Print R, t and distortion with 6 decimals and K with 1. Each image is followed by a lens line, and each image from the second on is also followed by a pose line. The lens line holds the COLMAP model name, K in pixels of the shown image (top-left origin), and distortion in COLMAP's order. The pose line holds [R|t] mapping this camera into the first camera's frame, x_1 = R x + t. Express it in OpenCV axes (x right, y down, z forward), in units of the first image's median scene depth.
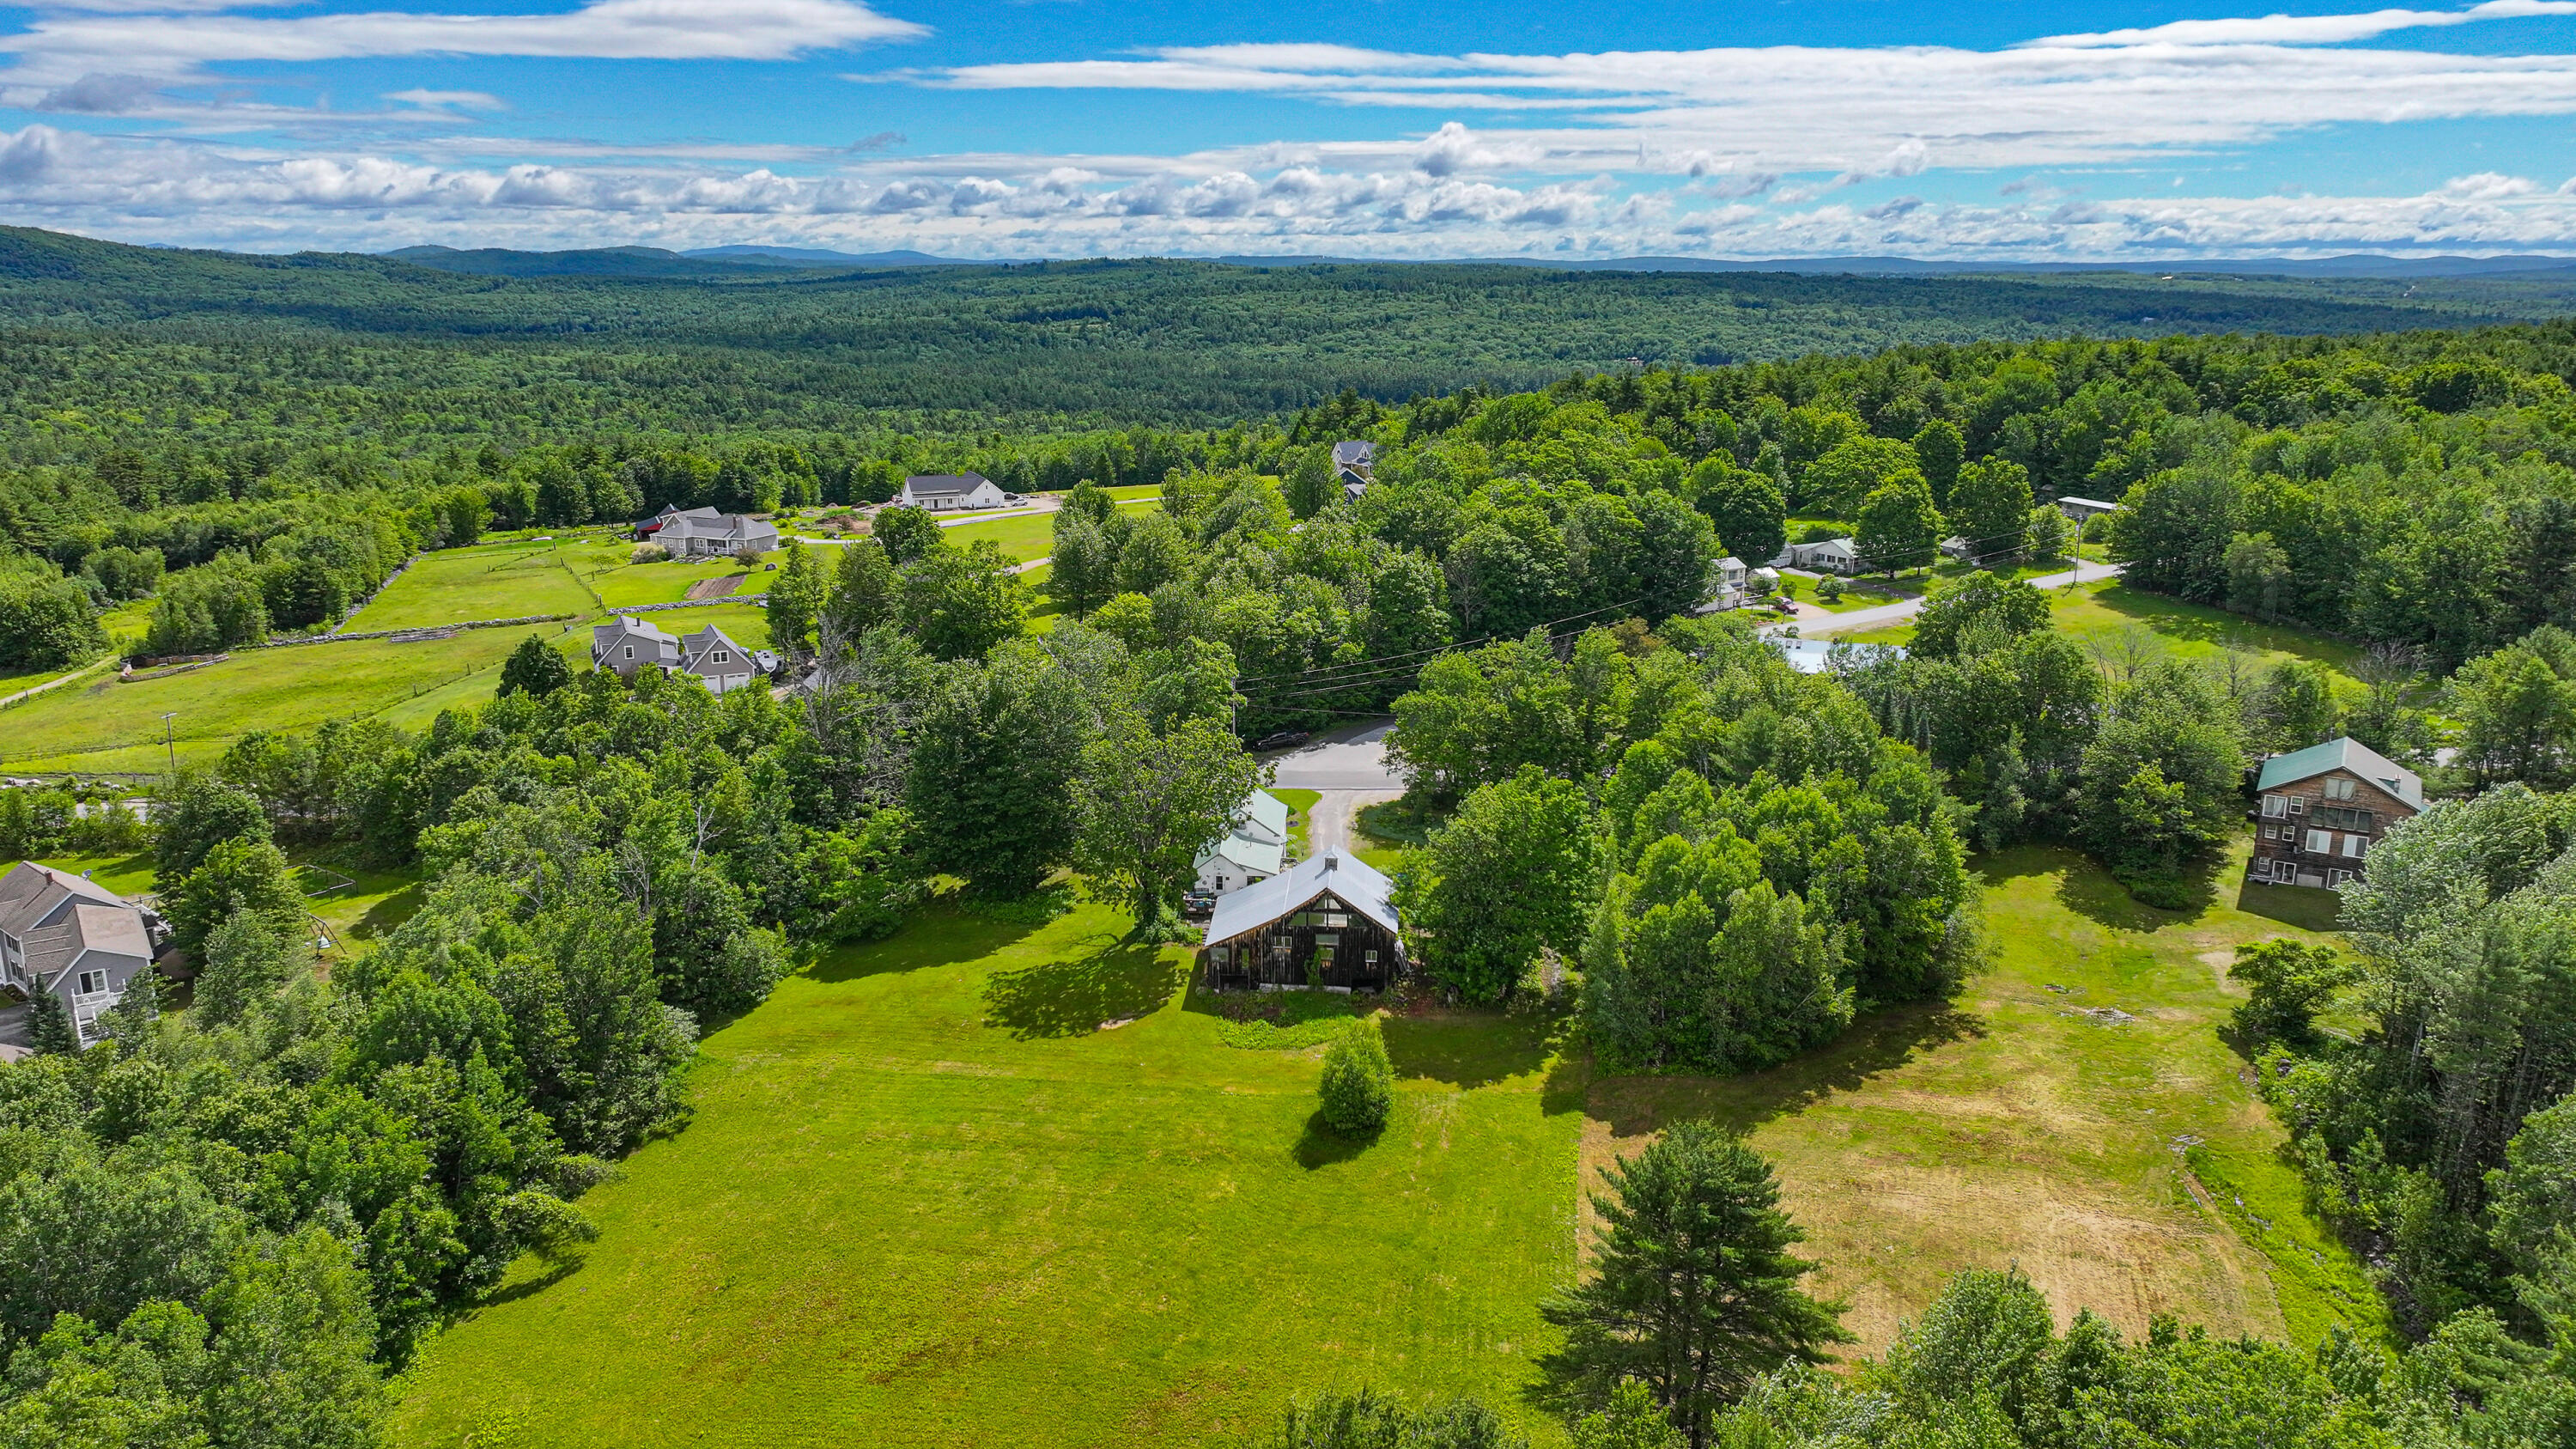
lens RADIAL K [[1798.8, 0, 1296.1], [0, 1798.8, 718.0], [0, 0, 1]] dist [0.006733, 0.001187]
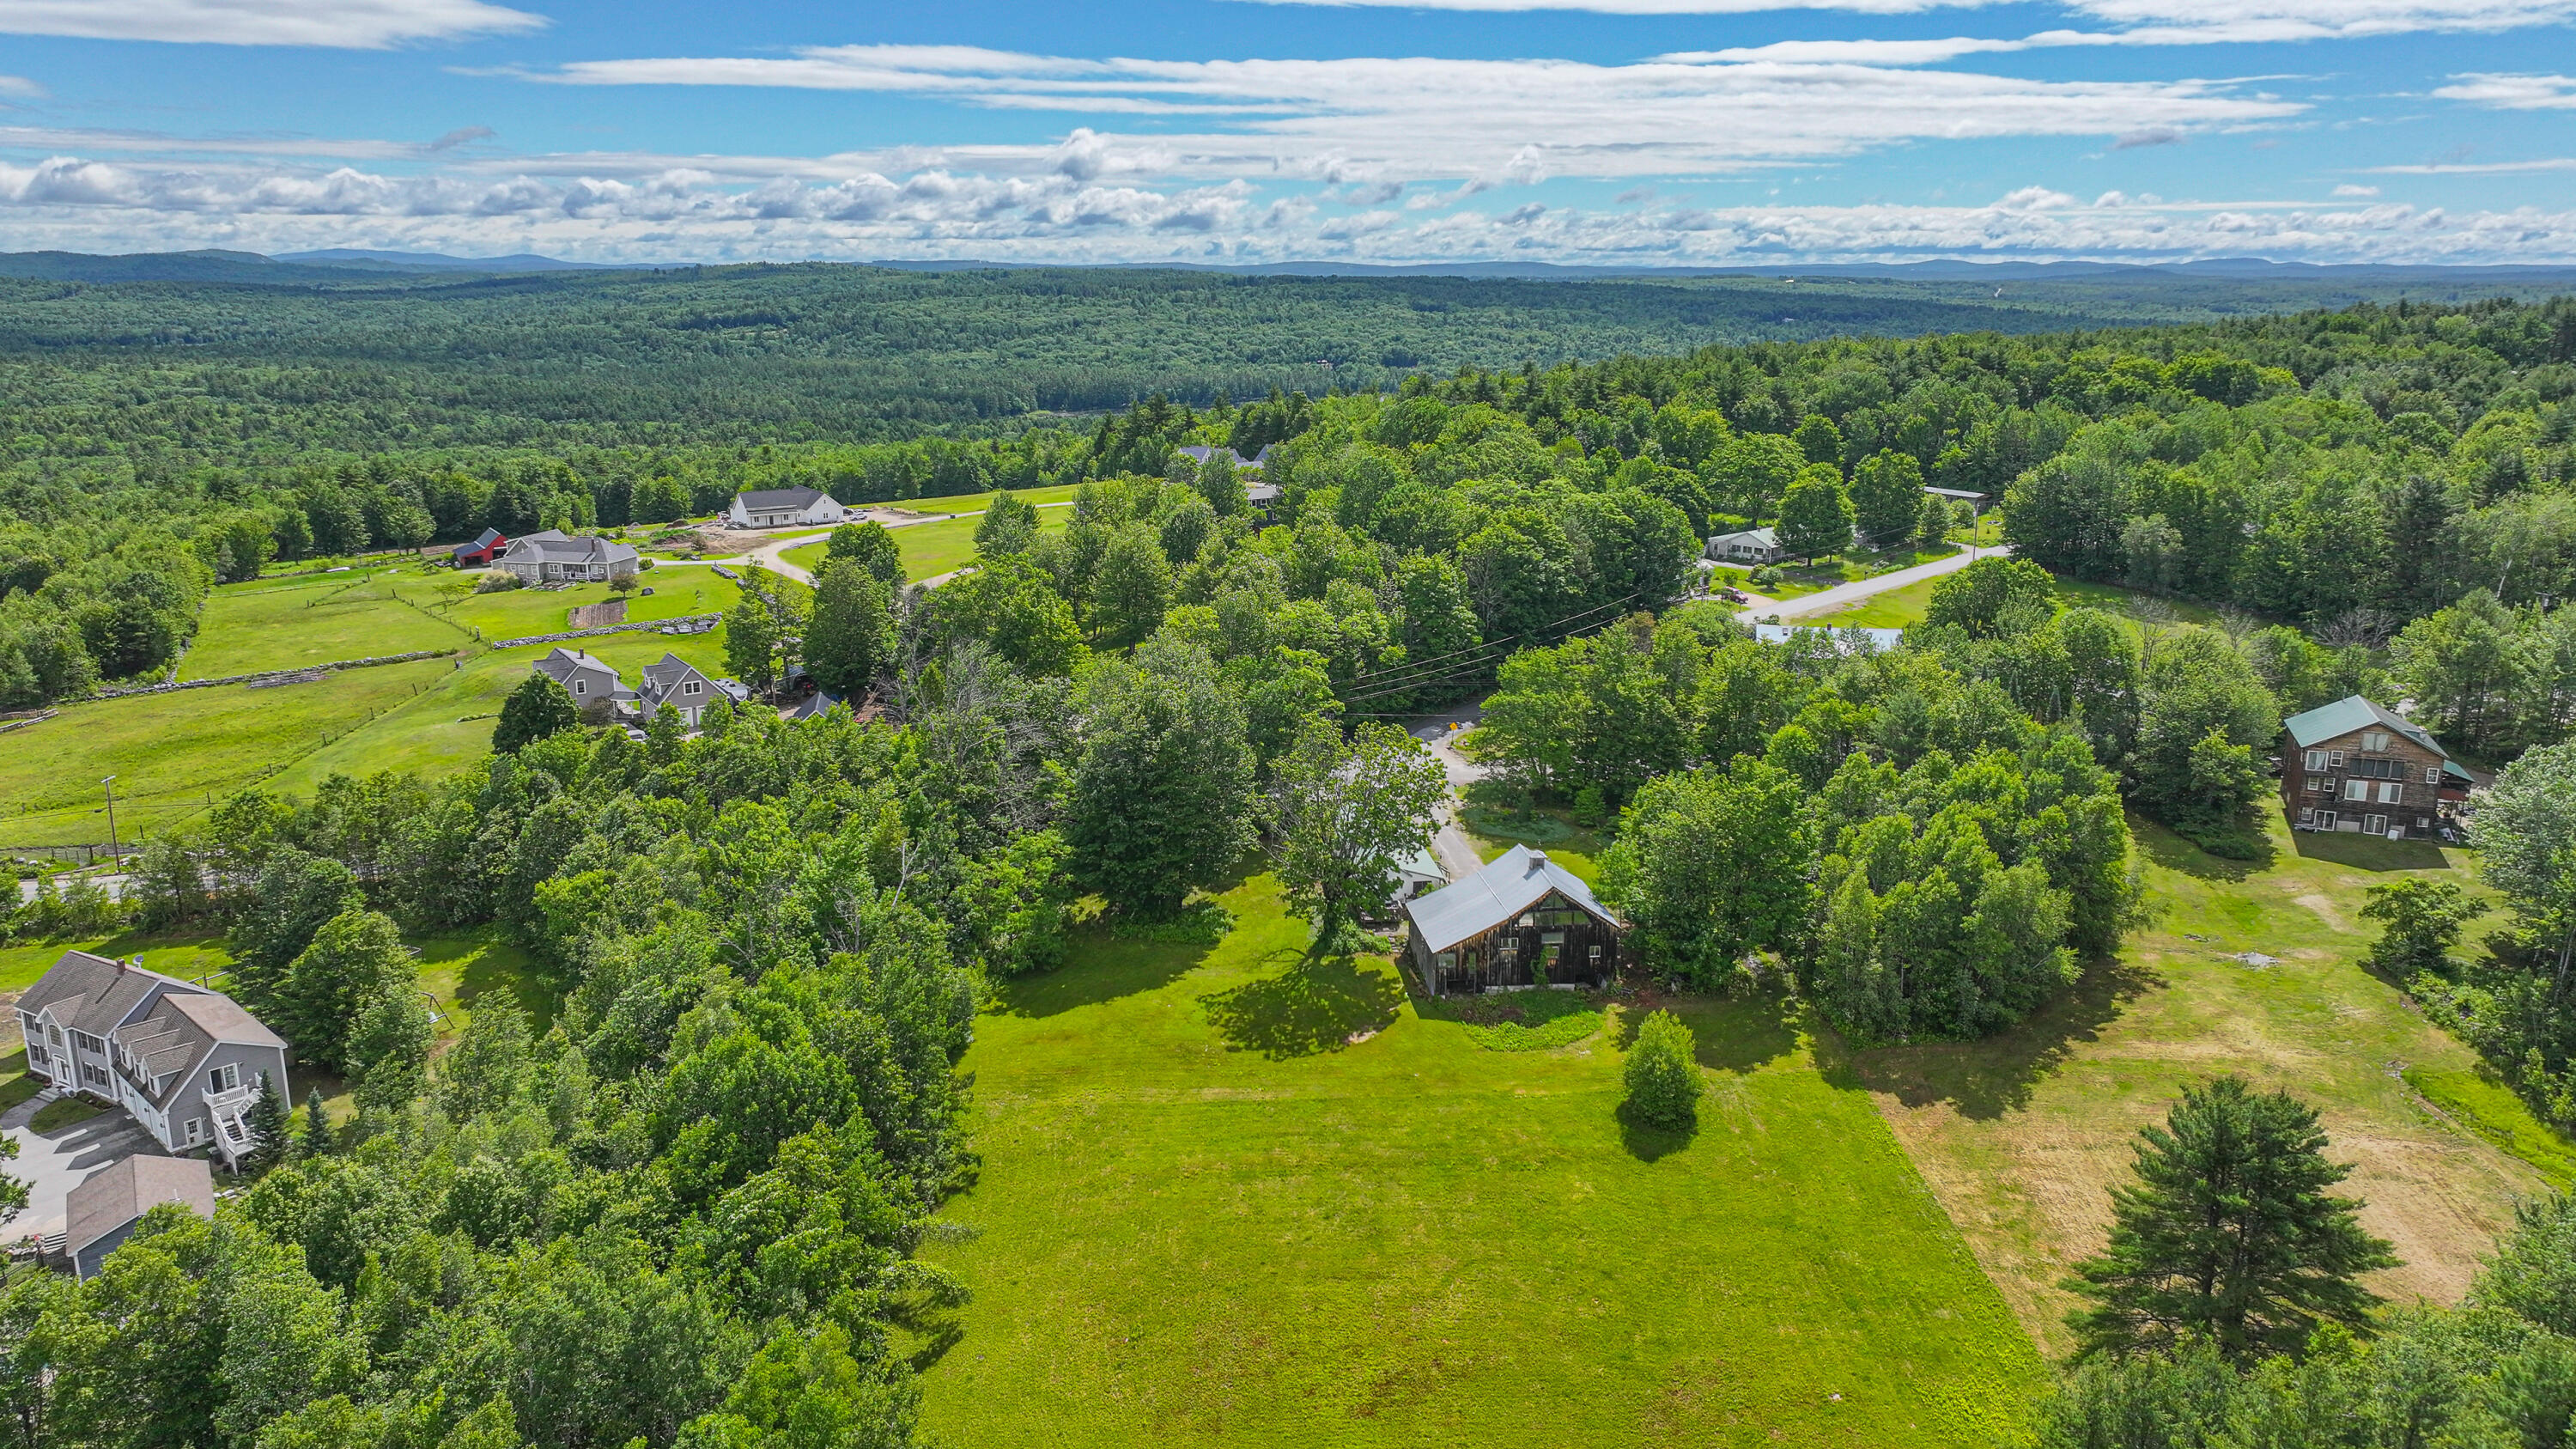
lens RADIAL K [[1798.8, 0, 1296.1], [0, 1798.8, 718.0], [0, 0, 1]] dist [0.006733, 0.001187]
pose [[0.983046, -0.045540, 0.177614, -0.138388], [0.045971, 0.998941, 0.001693, -0.003964], [-0.177503, 0.006501, 0.984099, 0.014375]]
